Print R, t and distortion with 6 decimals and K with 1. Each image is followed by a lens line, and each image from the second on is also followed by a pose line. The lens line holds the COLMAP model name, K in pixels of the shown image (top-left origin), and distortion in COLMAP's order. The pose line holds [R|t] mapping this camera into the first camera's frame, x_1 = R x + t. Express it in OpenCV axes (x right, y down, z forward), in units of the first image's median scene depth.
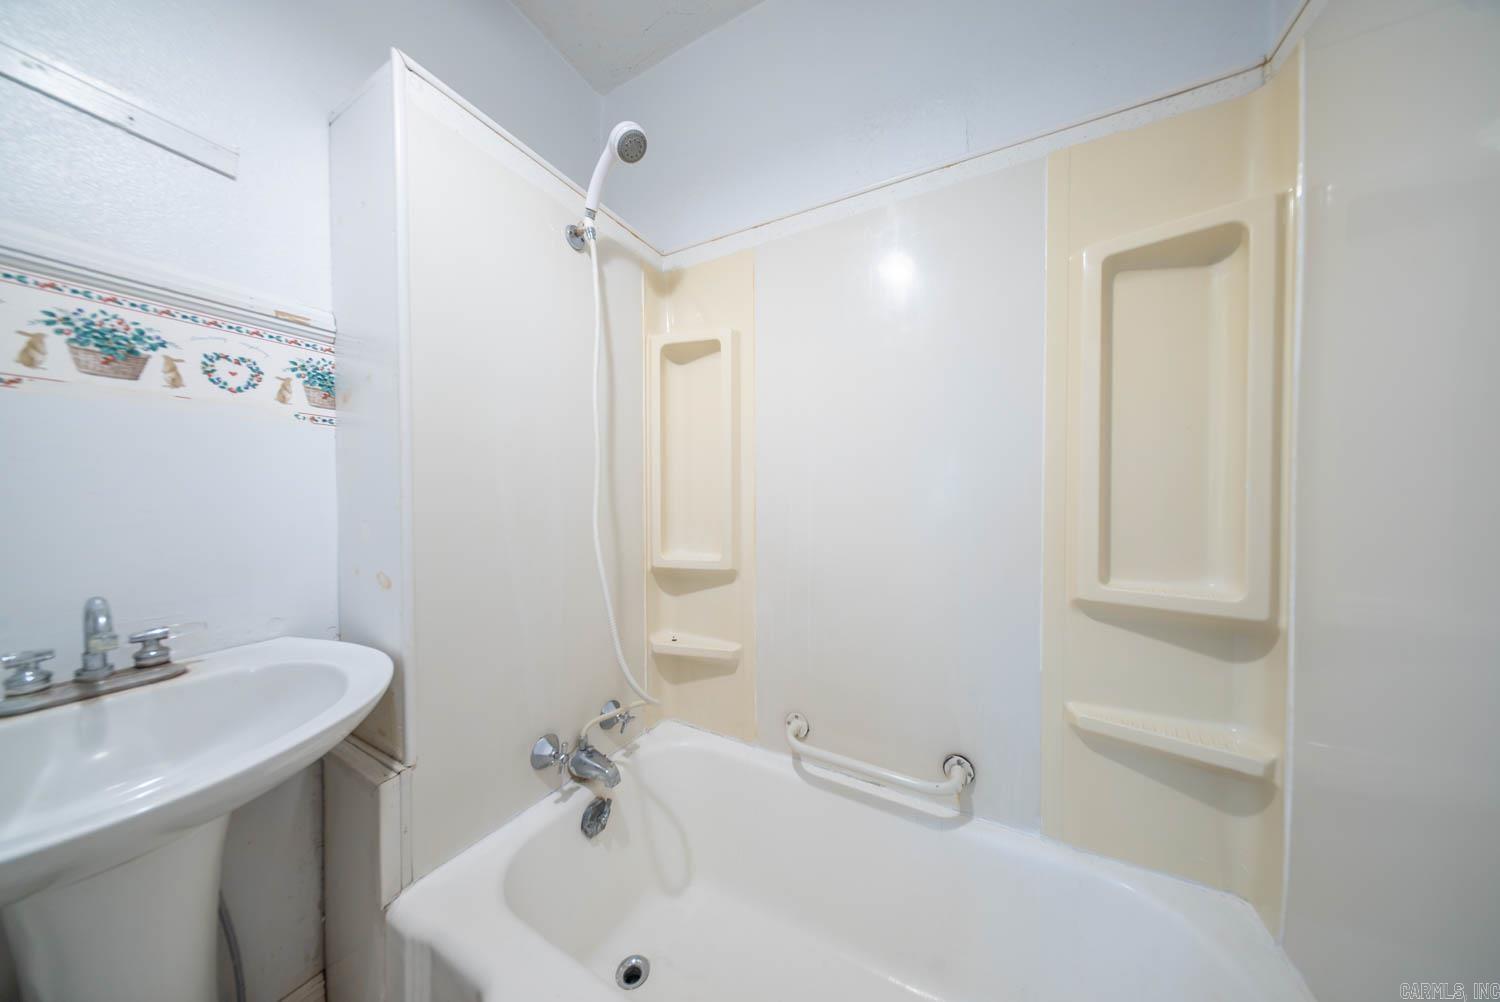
lens RADIAL K [[440.3, 0, 743.8], [0, 440.3, 497.4], [0, 0, 1]] dist [-0.000567, -0.001101]
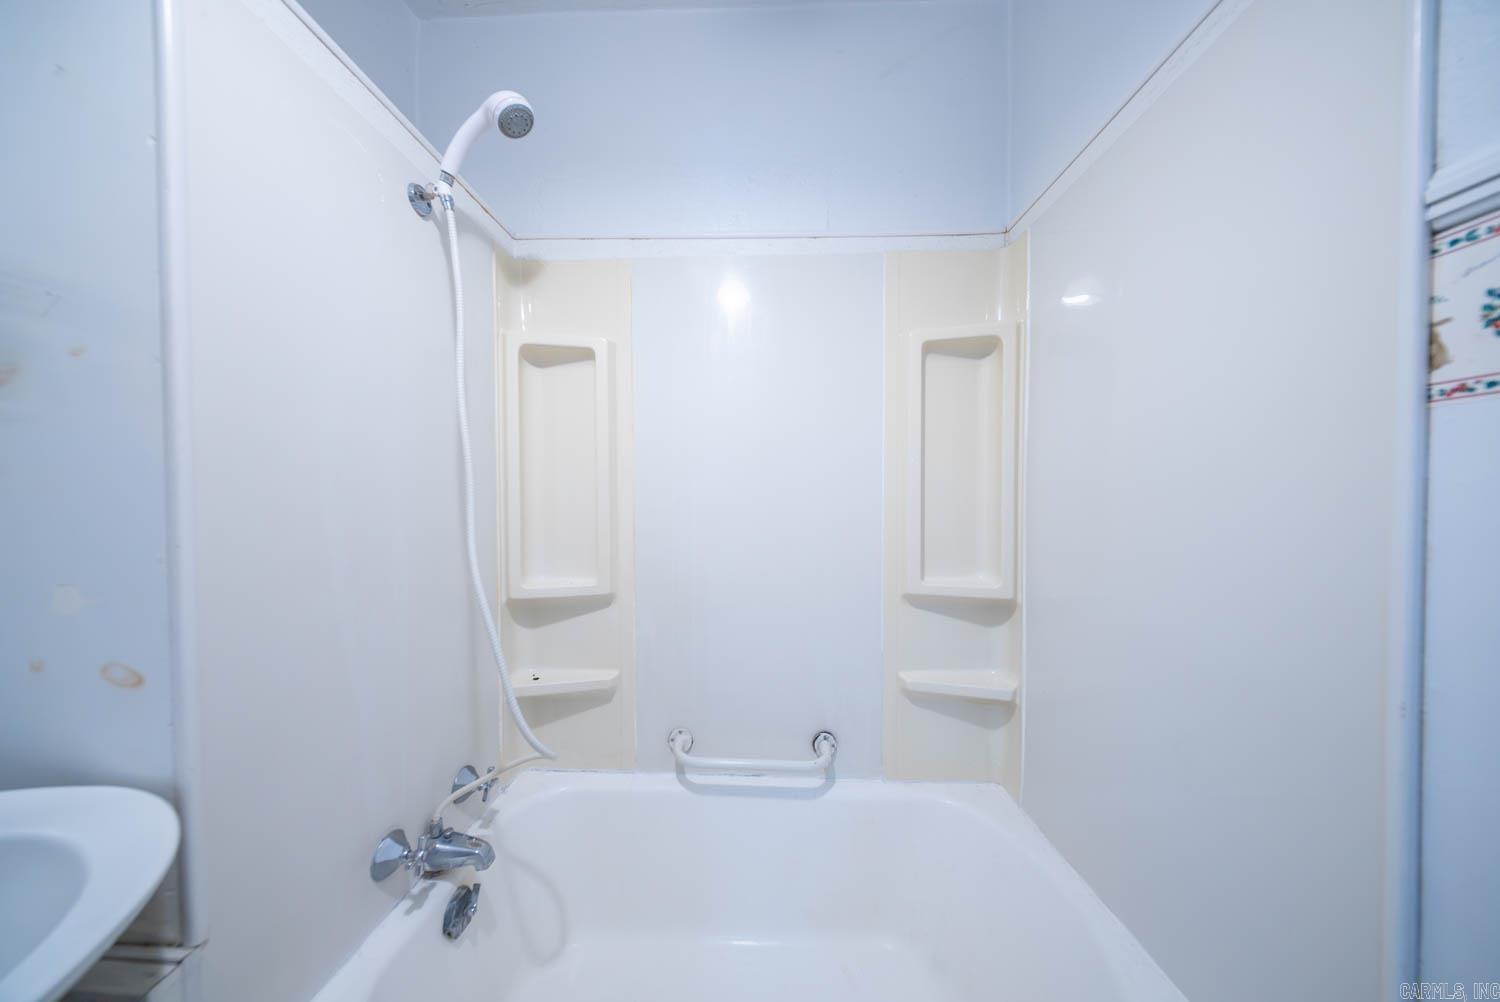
lens RADIAL K [[440.3, 0, 750.6], [0, 440.3, 497.4], [0, 0, 1]] dist [-0.000567, -0.001101]
pose [[0.894739, -0.002686, 0.446581, -0.248690], [0.002149, 0.999996, 0.001708, -0.062085], [-0.446584, -0.000568, 0.894742, 0.019978]]
